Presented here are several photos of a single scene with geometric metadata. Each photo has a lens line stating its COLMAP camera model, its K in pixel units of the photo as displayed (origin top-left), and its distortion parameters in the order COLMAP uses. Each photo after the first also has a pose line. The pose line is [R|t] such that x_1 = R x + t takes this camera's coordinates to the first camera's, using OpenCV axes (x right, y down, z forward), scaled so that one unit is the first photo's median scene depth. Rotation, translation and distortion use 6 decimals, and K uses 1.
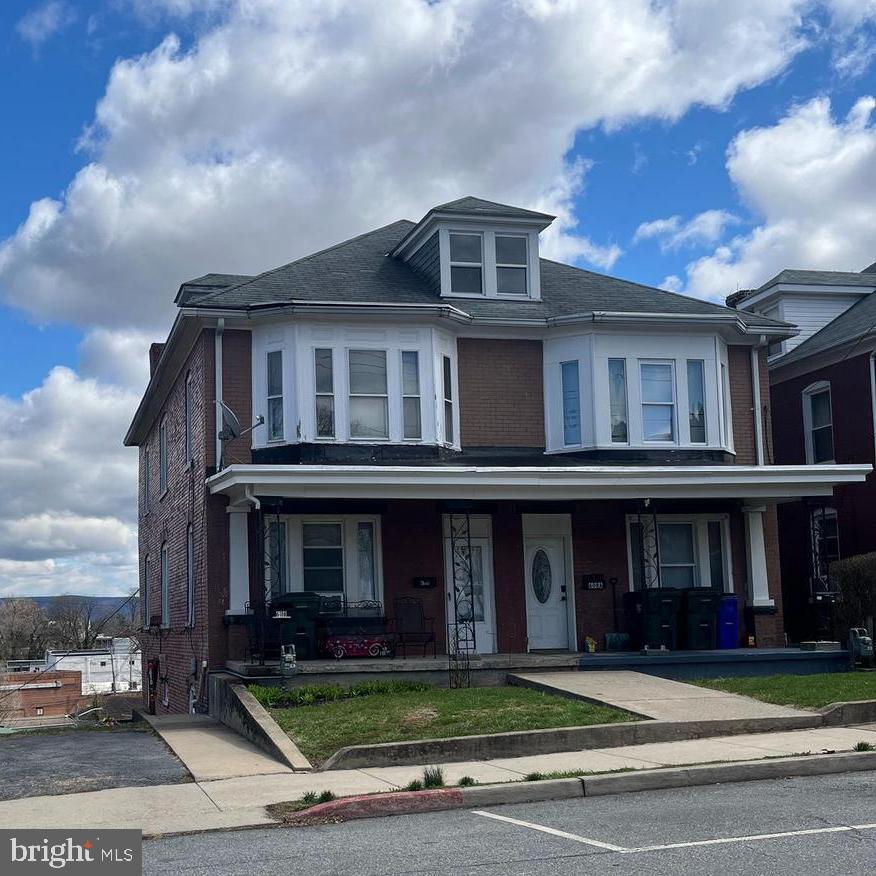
lens RADIAL K [[1155.7, 0, 438.0], [0, 1155.7, 438.0], [0, 0, 1]] dist [-0.117029, 0.005107]
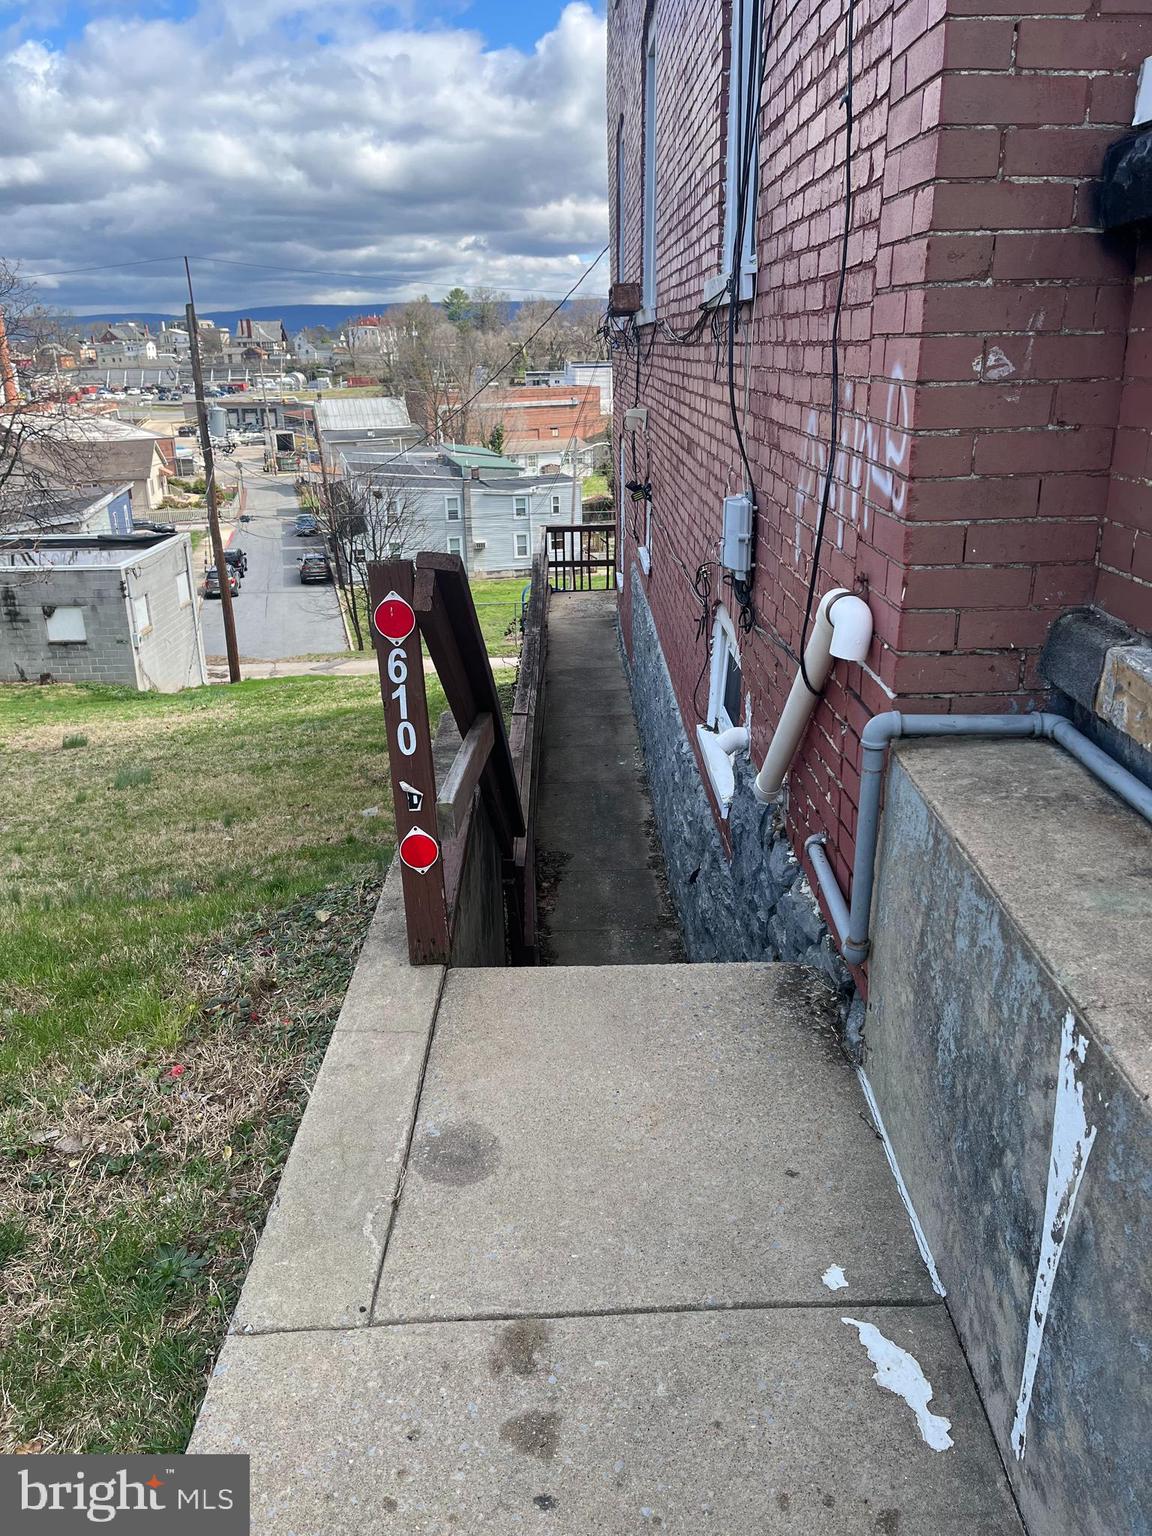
lens RADIAL K [[1139.5, 0, 576.0], [0, 1139.5, 768.0], [0, 0, 1]] dist [0.046029, 0.005119]
pose [[0.946099, 0.124214, -0.299110, -0.015342], [0.042365, 0.868133, 0.494521, 0.012100], [0.321094, -0.480538, 0.816077, 0.070760]]
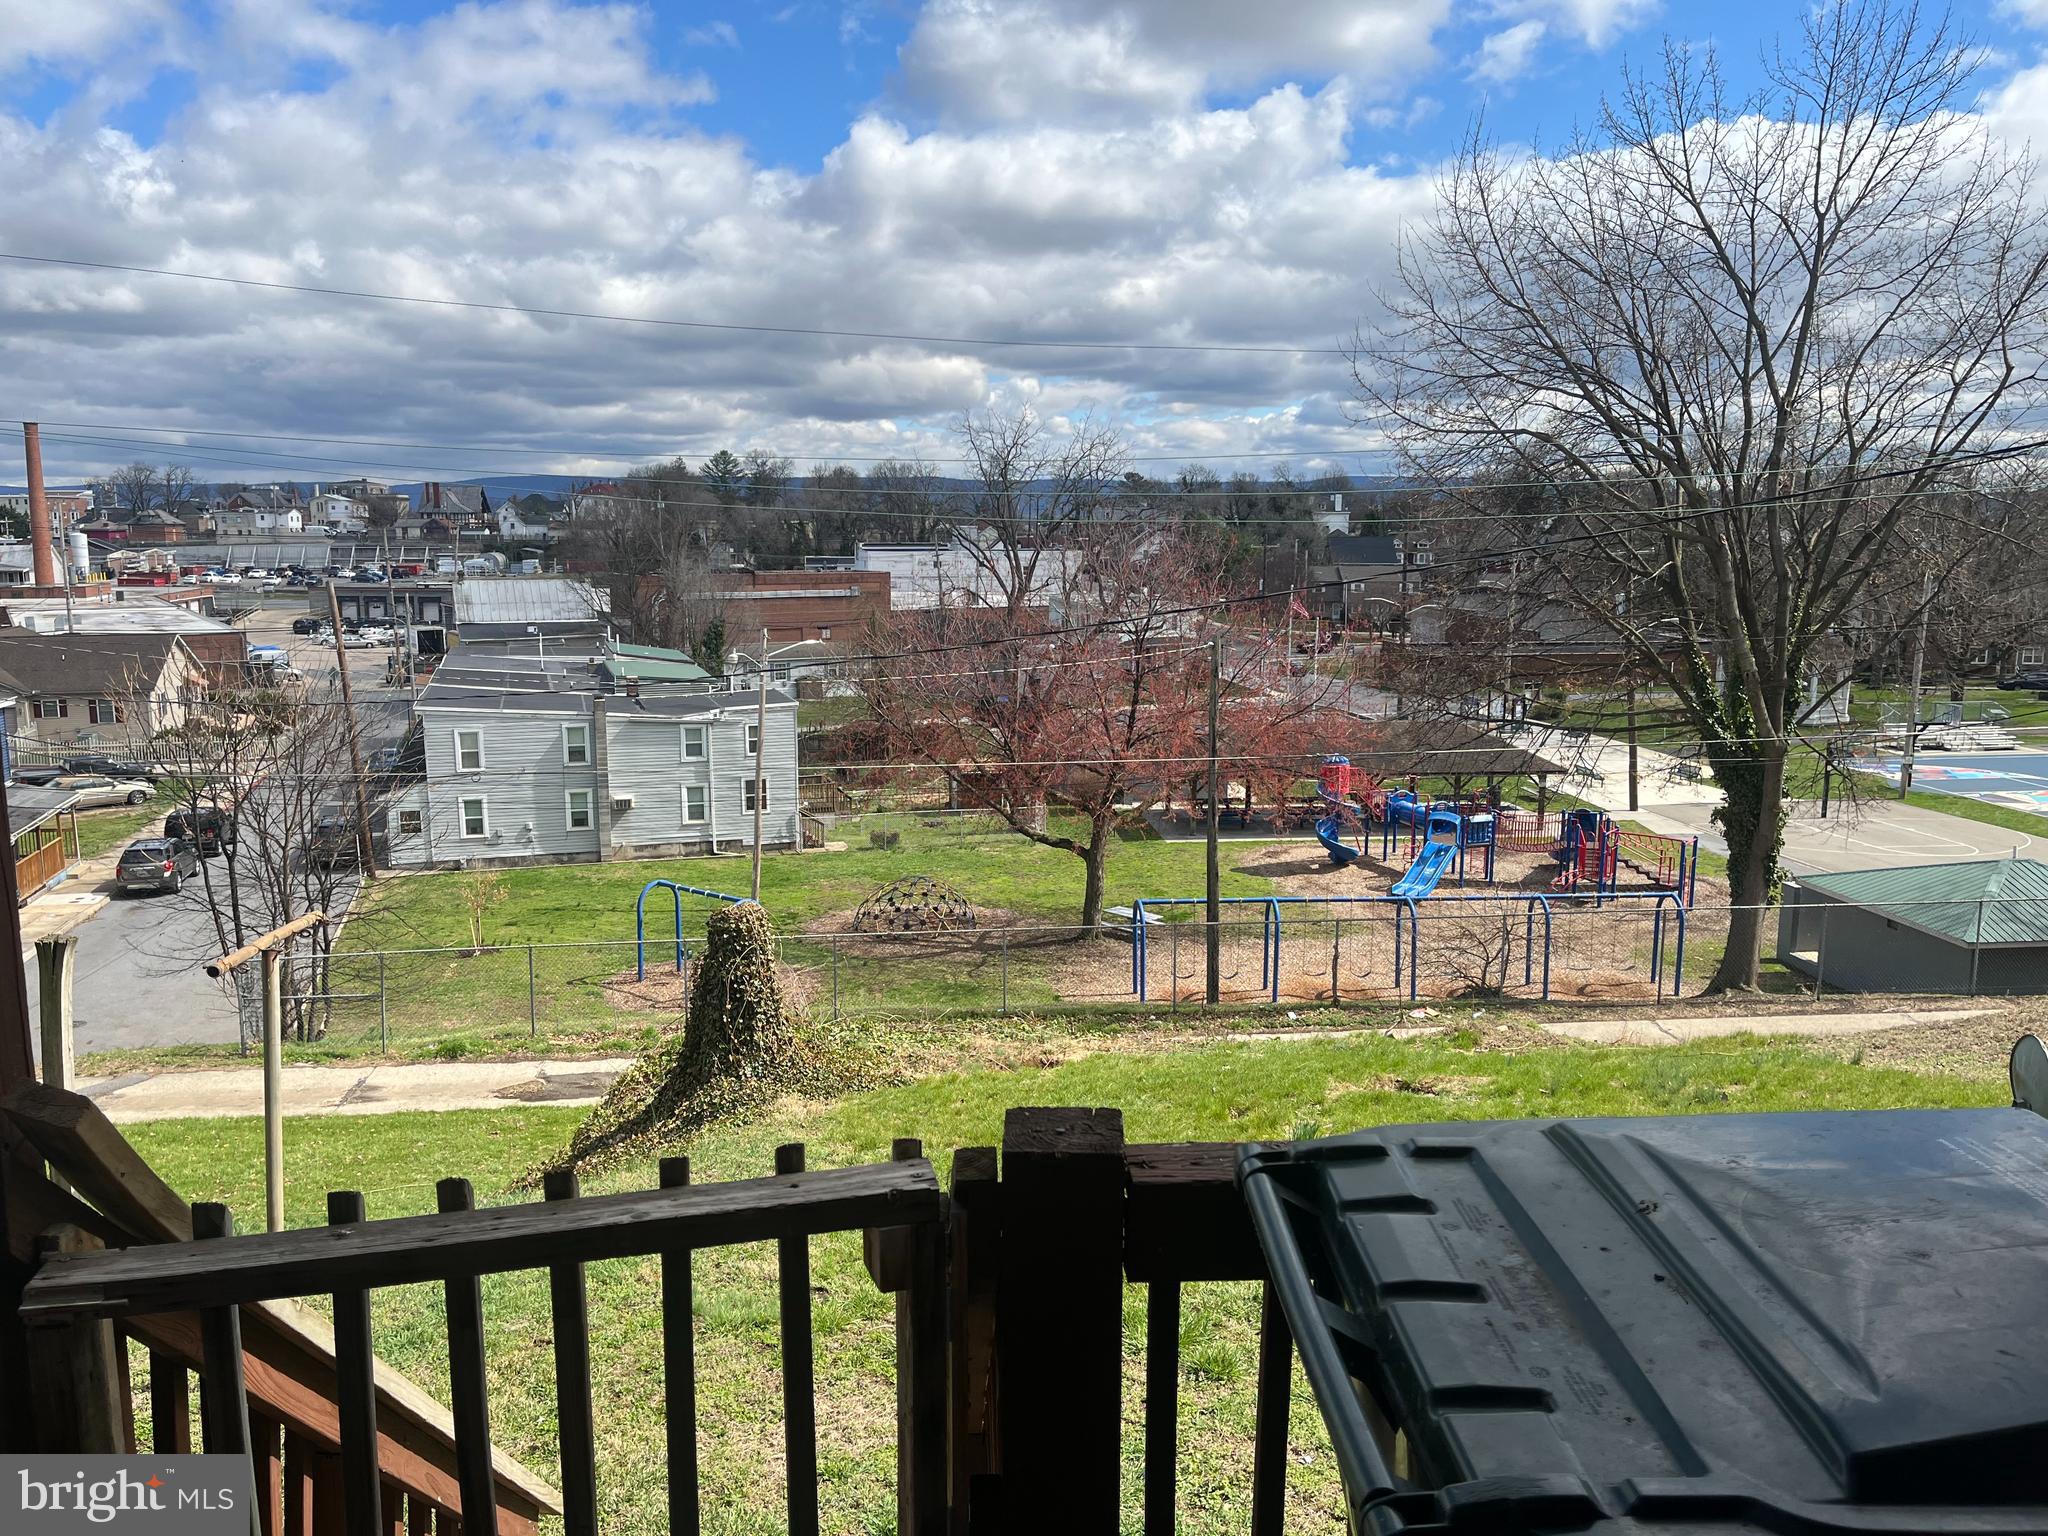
lens RADIAL K [[1516.3, 0, 1024.0], [0, 1516.3, 768.0], [0, 0, 1]] dist [0.091532, -0.129042]
pose [[0.968792, 0.068665, -0.238177, -0.017214], [0.010033, 0.949217, 0.314463, 0.024795], [0.247674, -0.307038, 0.918904, 0.119058]]
